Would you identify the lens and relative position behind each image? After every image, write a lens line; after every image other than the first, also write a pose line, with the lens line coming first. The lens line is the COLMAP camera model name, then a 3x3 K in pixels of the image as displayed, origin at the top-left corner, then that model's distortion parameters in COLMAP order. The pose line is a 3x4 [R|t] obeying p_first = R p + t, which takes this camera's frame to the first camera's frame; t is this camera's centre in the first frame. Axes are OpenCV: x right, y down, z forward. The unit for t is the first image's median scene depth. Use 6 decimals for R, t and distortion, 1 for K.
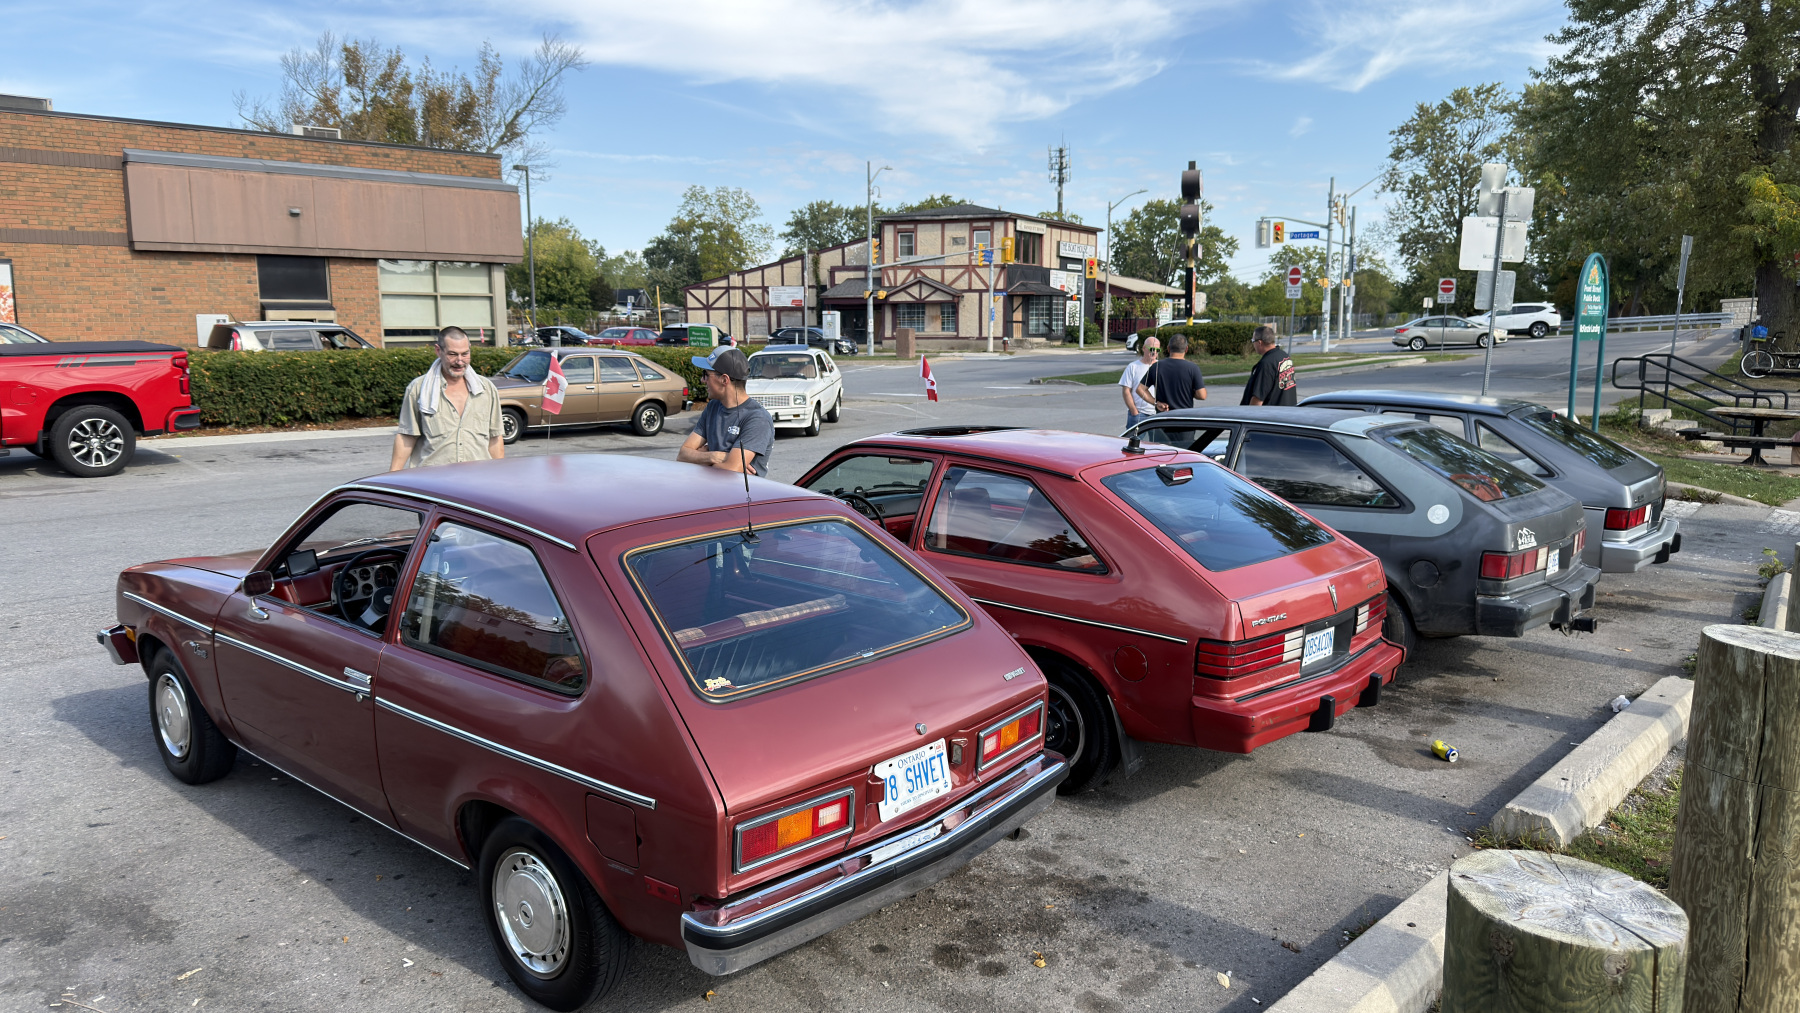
lens RADIAL K [[1329.4, 0, 900.0], [0, 1329.4, 506.5], [0, 0, 1]] dist [0.004190, -0.007684]
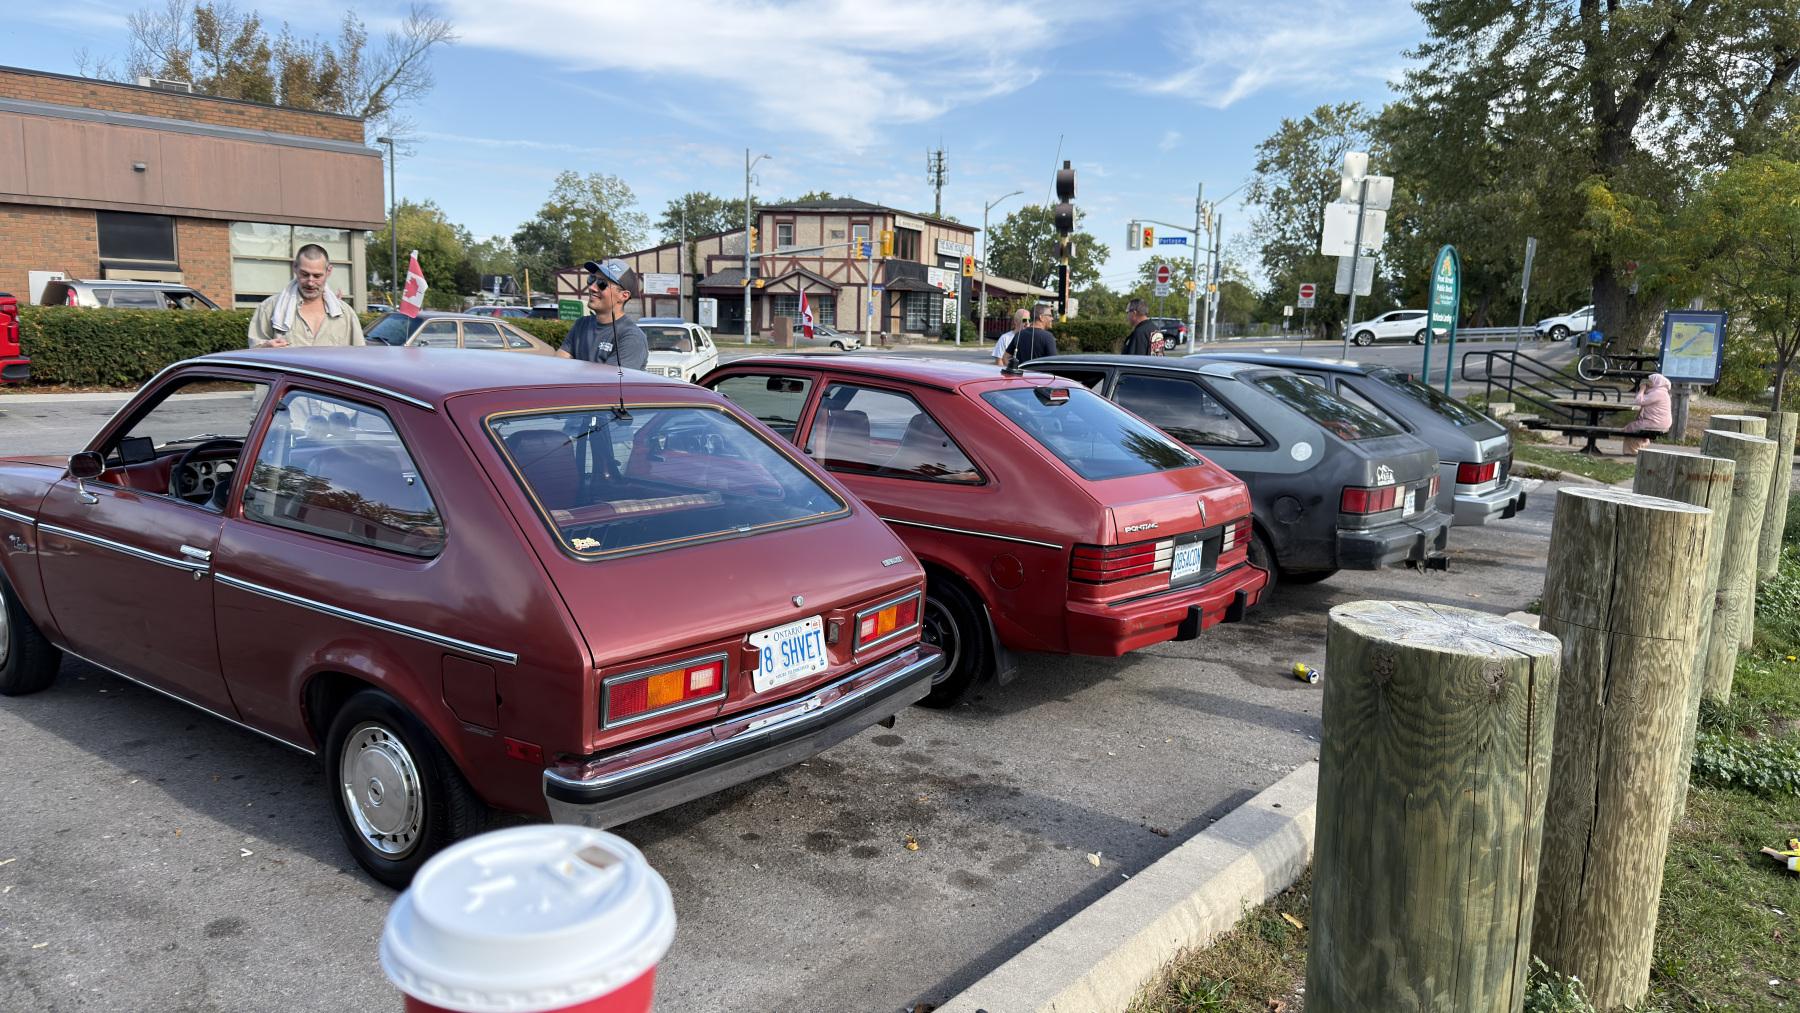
lens RADIAL K [[1317.5, 0, 900.0], [0, 1317.5, 506.5], [0, 0, 1]] dist [0.056942, -0.086128]
pose [[0.995406, 0.014924, 0.094570, -0.000274], [-0.015063, 0.999886, 0.000756, 0.016357], [-0.094548, -0.002177, 0.995518, 0.003303]]
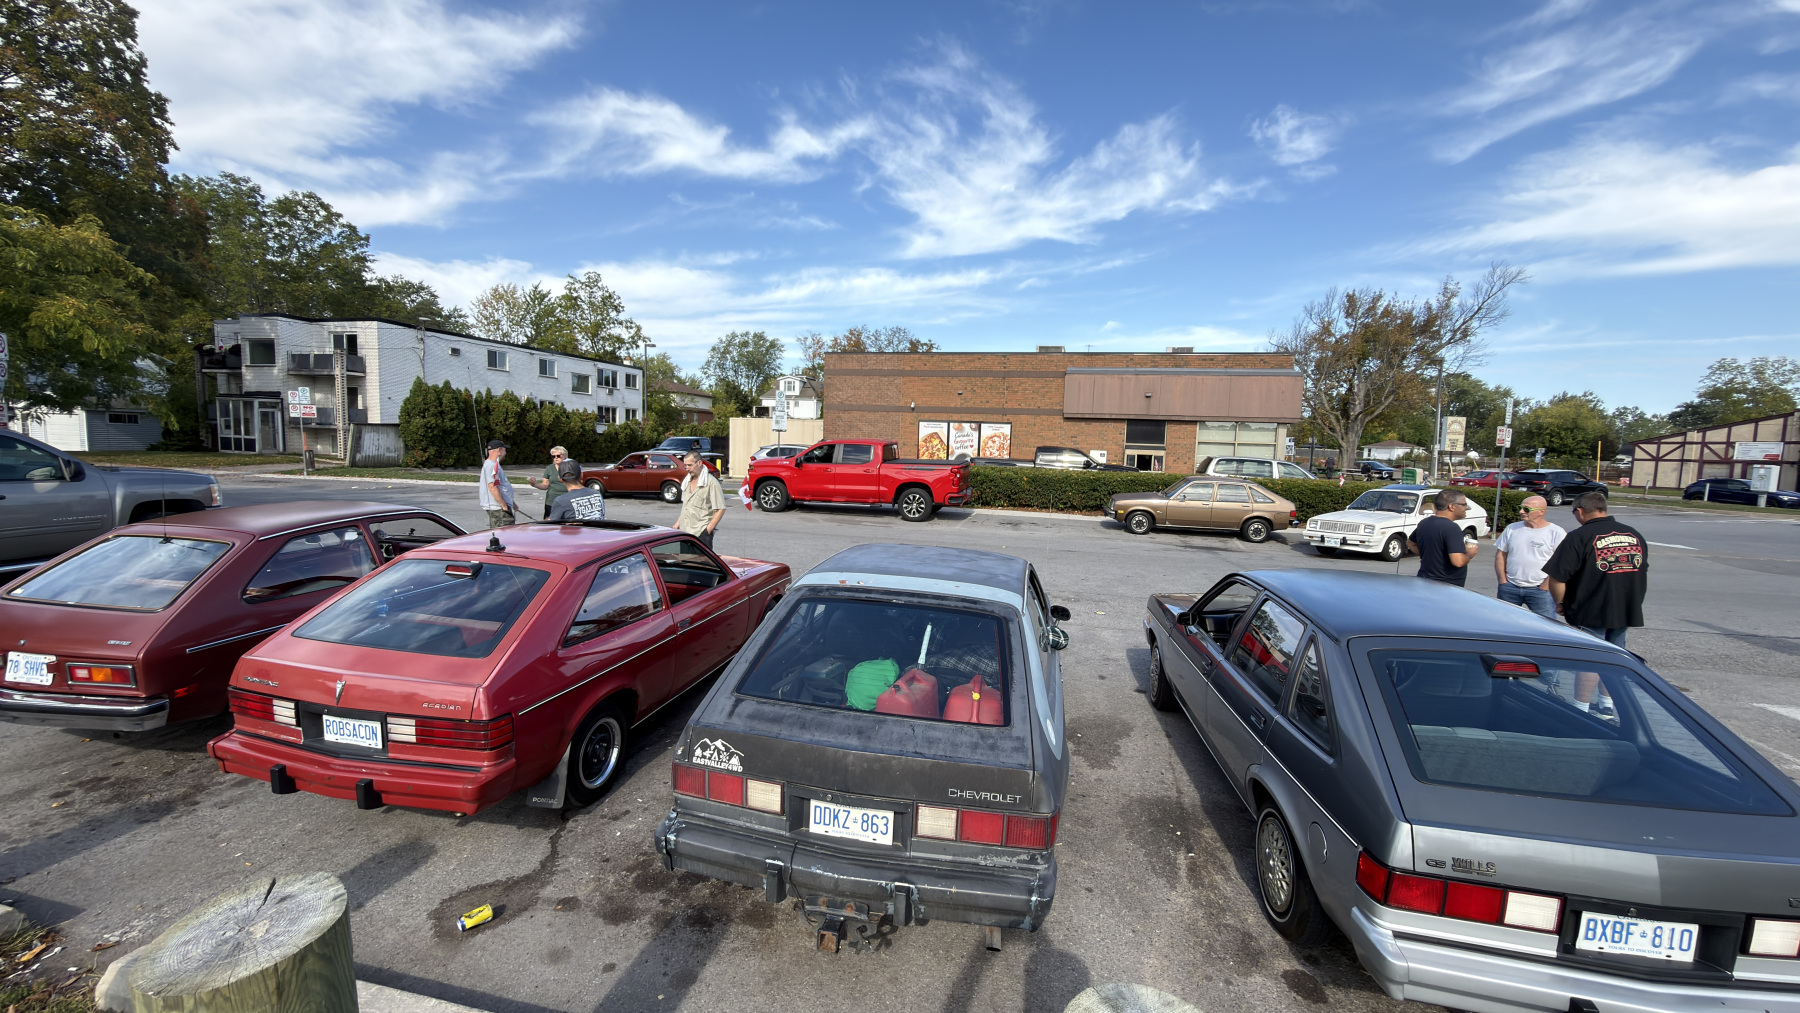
lens RADIAL K [[711.3, 0, 842.0], [0, 711.3, 496.9], [0, 0, 1]] dist [-0.001779, -0.000004]
pose [[0.484878, 0.080703, -0.870850, 0.256080], [-0.151631, 0.988411, 0.007172, -0.040563], [0.861337, 0.128570, 0.491496, 0.255297]]
